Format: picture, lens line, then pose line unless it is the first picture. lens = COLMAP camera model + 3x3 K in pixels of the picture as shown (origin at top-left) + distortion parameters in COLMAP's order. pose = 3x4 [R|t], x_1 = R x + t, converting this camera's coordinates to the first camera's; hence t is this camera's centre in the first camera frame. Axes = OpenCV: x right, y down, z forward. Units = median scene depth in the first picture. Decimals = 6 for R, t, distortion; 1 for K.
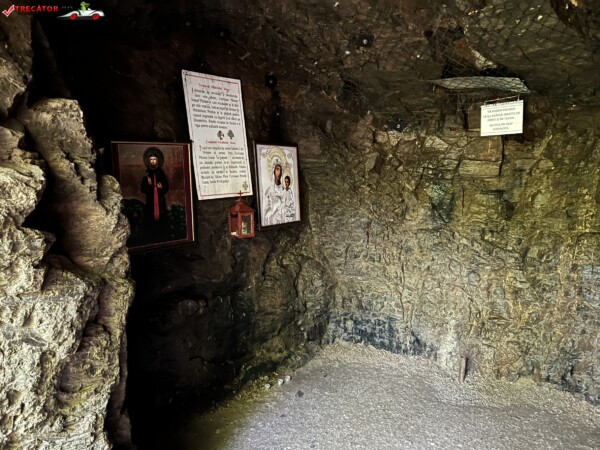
lens RADIAL K [[450.2, 0, 303.8], [0, 450.2, 225.0], [0, 0, 1]] dist [0.059325, -0.073097]
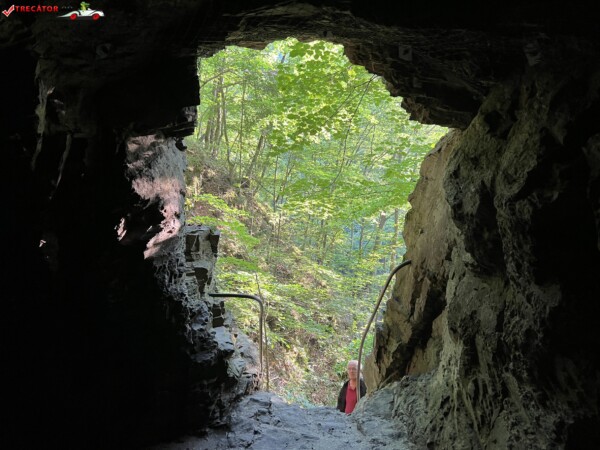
lens RADIAL K [[450.2, 0, 299.1], [0, 450.2, 224.4], [0, 0, 1]] dist [0.059325, -0.073097]
pose [[-0.790743, 0.059803, -0.609220, 0.331252], [-0.082000, 0.975899, 0.202229, -0.102491], [0.606632, 0.209867, -0.766782, 0.670800]]
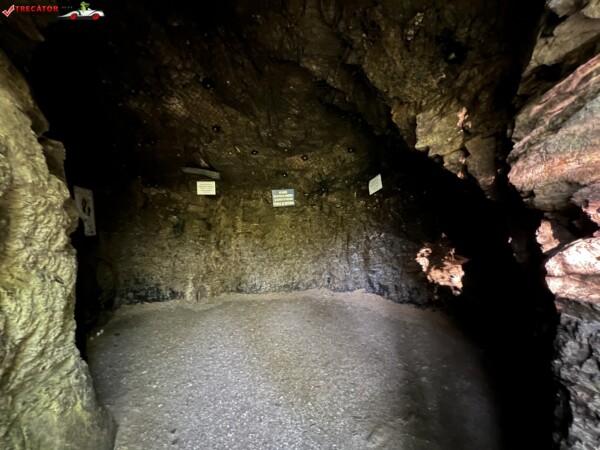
lens RADIAL K [[237.6, 0, 299.4], [0, 237.6, 226.1], [0, 0, 1]] dist [-0.000783, -0.000131]
pose [[0.557964, -0.015007, 0.829729, -0.351364], [0.098050, 0.994025, -0.047956, 0.079471], [-0.824052, 0.108113, 0.556102, -0.091675]]
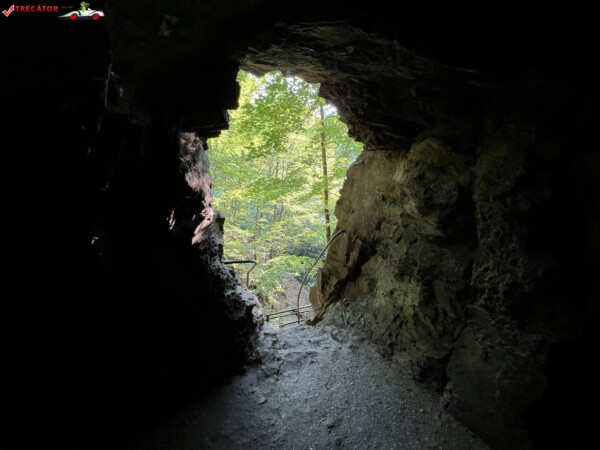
lens RADIAL K [[237.6, 0, 300.1], [0, 237.6, 225.6], [0, 0, 1]] dist [-0.000783, -0.000131]
pose [[-0.522526, 0.144261, -0.840330, 0.346206], [-0.142954, 0.956808, 0.253147, -0.041485], [0.840554, 0.252405, -0.479335, 0.273646]]
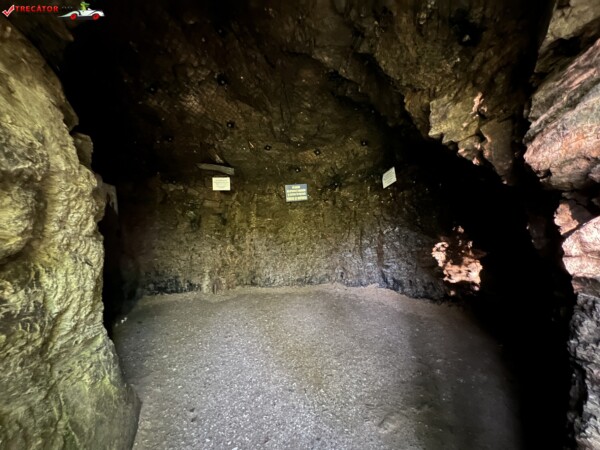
lens RADIAL K [[237.6, 0, 299.6], [0, 237.6, 226.3], [0, 0, 1]] dist [-0.000783, -0.000131]
pose [[0.603573, -0.023423, 0.796963, -0.357892], [0.098212, 0.994140, -0.045162, 0.100442], [-0.791236, 0.105530, 0.602337, -0.097400]]
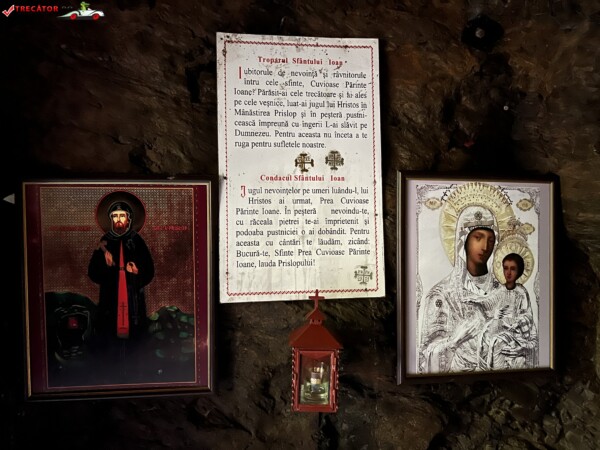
lens RADIAL K [[450.2, 0, 302.7], [0, 450.2, 224.9], [0, 0, 1]] dist [0.059325, -0.073097]
pose [[0.706046, 0.044355, -0.706776, 0.128114], [-0.104364, 0.993656, -0.041897, -0.107529], [0.700434, 0.103343, 0.706196, 0.631513]]
